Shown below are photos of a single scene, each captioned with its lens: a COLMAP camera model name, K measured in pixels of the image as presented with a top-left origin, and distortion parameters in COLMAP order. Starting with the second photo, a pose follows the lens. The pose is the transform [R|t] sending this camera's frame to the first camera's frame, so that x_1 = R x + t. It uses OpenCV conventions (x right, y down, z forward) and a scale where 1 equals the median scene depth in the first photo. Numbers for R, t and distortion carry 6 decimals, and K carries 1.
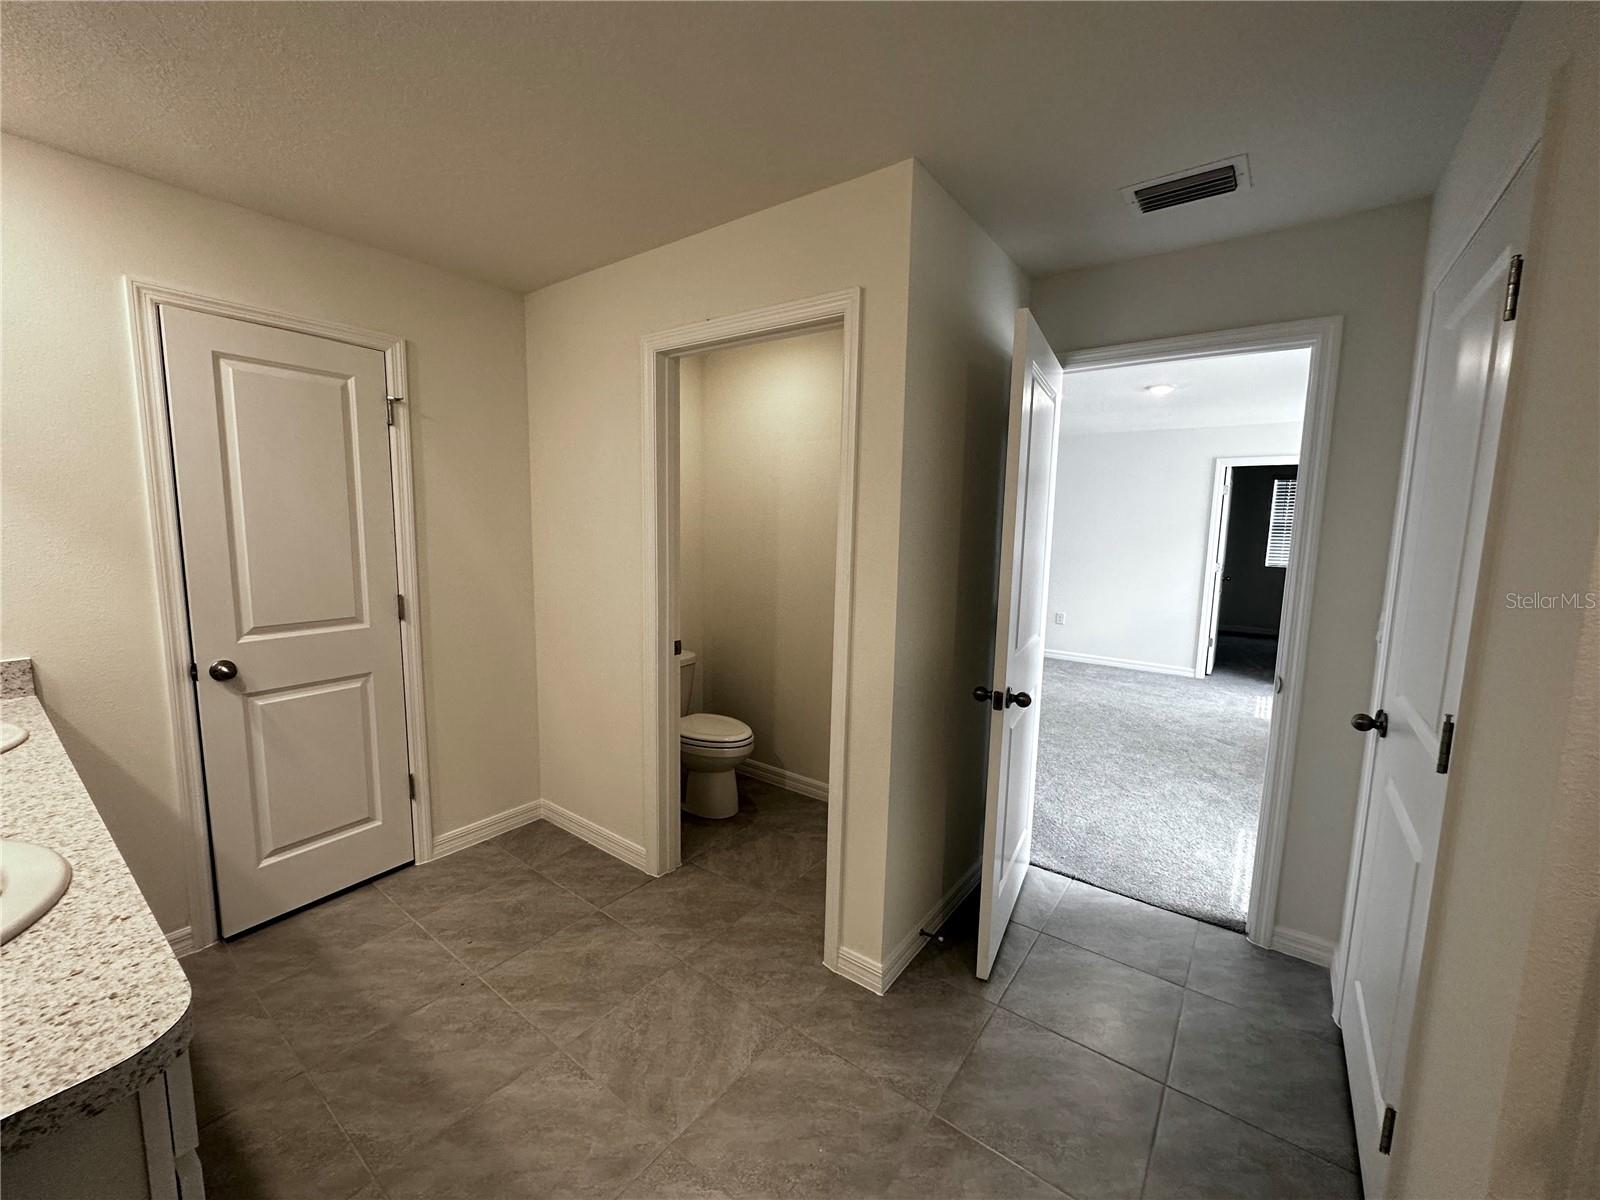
lens RADIAL K [[636.7, 0, 798.3], [0, 636.7, 604.9], [0, 0, 1]] dist [-0.004134, 0.000905]
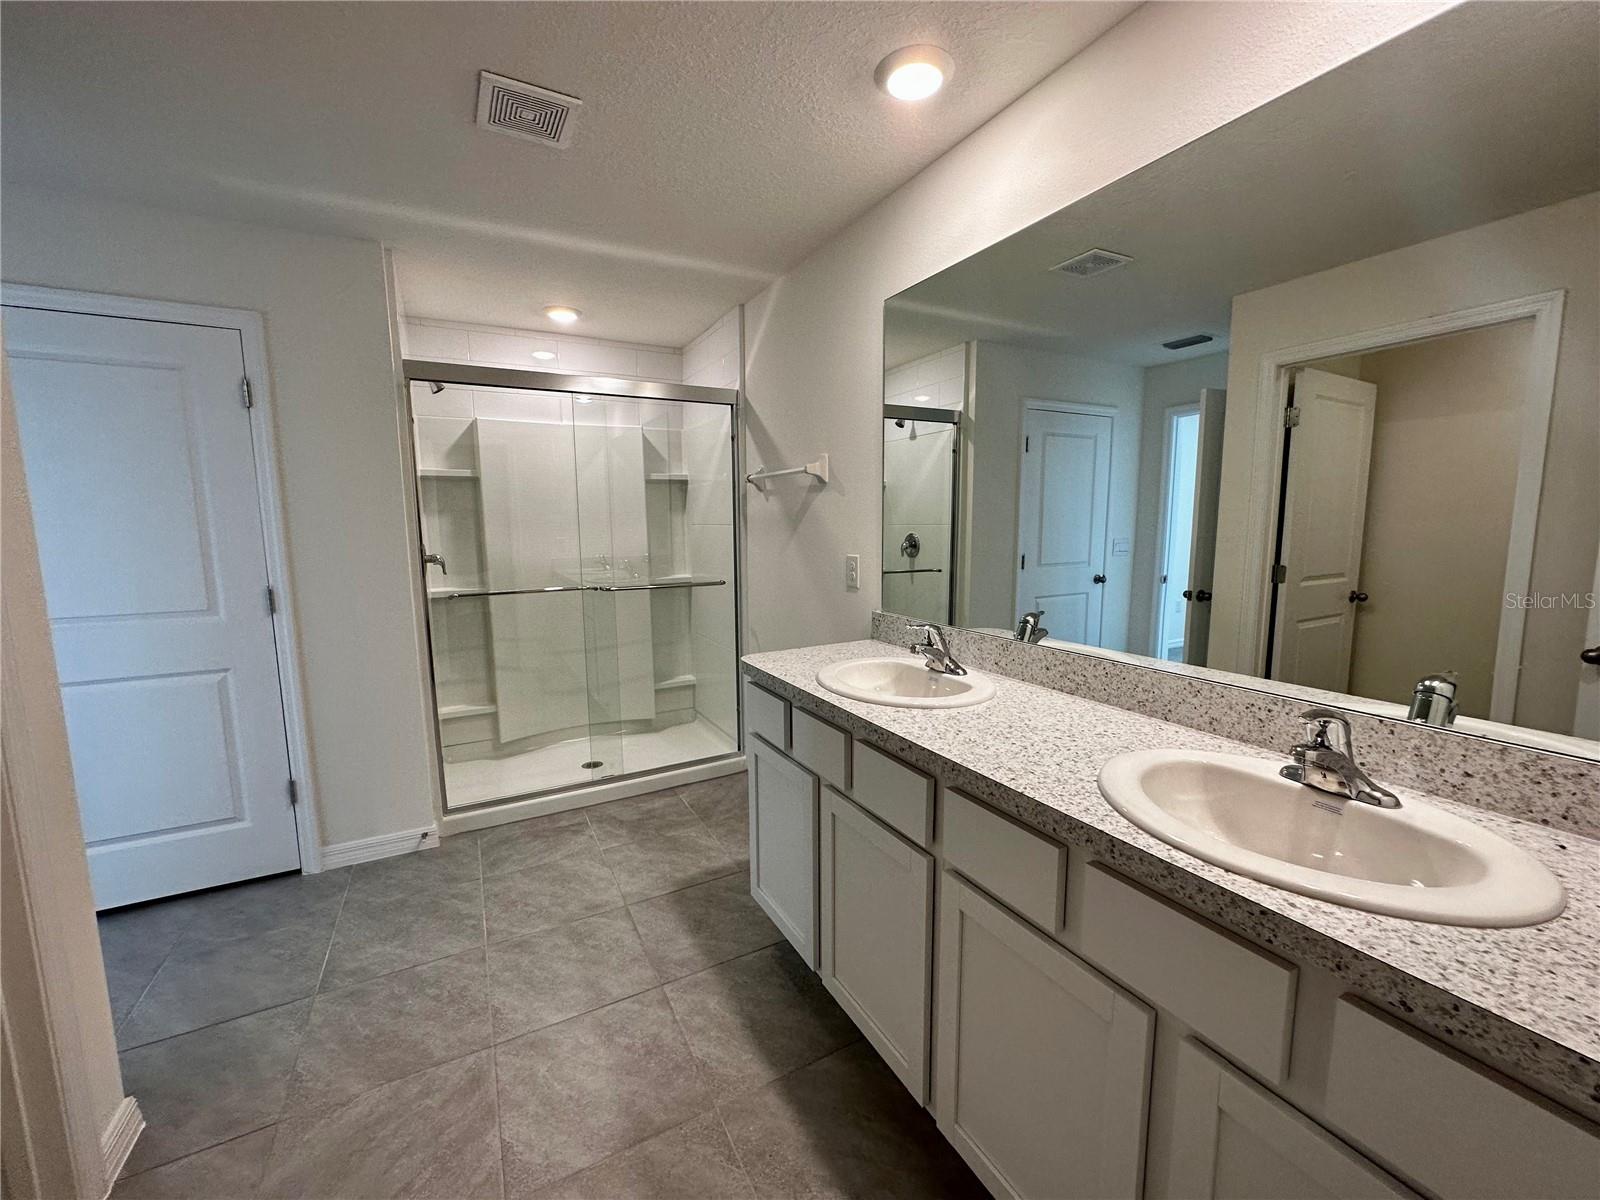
lens RADIAL K [[636.7, 0, 800.5], [0, 636.7, 599.0], [0, 0, 1]] dist [-0.004134, 0.000905]
pose [[-0.907059, -0.063945, 0.416118, -1.072359], [0.043334, 0.968968, 0.243360, -0.161072], [-0.418767, 0.238774, -0.876140, 1.512959]]
